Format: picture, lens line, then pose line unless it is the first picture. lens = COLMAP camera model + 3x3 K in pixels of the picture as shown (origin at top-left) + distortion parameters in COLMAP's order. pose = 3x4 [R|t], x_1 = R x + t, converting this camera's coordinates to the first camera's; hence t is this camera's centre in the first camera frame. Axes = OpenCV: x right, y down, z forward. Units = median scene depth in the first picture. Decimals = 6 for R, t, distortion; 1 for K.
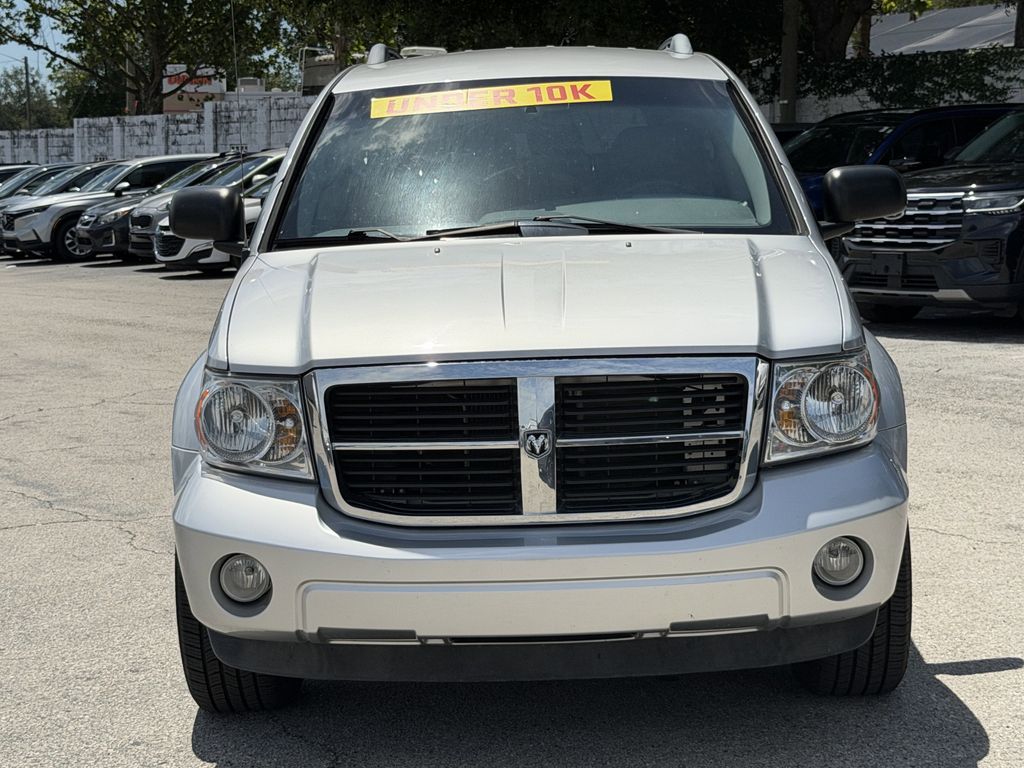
lens RADIAL K [[2099.9, 0, 532.1], [0, 2099.9, 354.0], [0, 0, 1]] dist [0.136620, 0.000000]
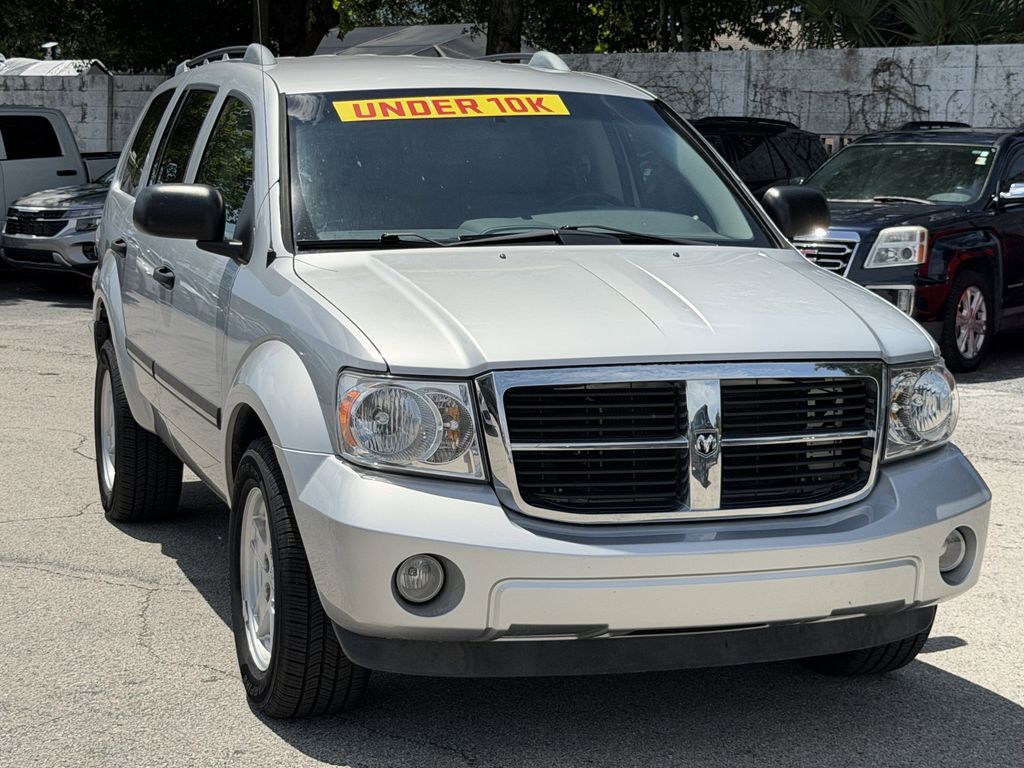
lens RADIAL K [[2099.9, 0, 511.4], [0, 2099.9, 384.5], [0, 0, 1]] dist [0.136620, 0.000000]
pose [[0.945895, 0.003543, 0.324454, -0.422987], [-0.006708, 0.999940, 0.008636, 0.004731], [-0.324404, -0.010345, 0.945862, 0.037686]]
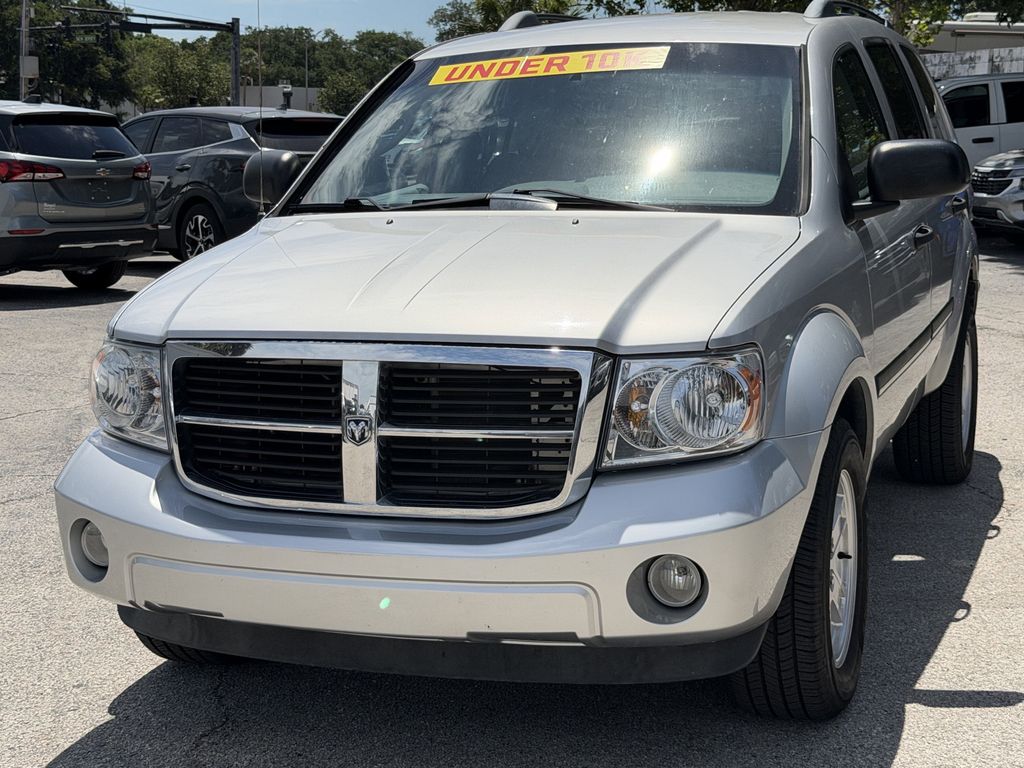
lens RADIAL K [[1838.3, 0, 510.7], [0, 1838.3, 381.8], [0, 0, 1]] dist [0.134353, 0.000000]
pose [[0.944321, 0.059493, -0.323603, 0.331499], [-0.043189, 0.997420, 0.057338, -0.030009], [0.326180, -0.040169, 0.944454, 0.229881]]
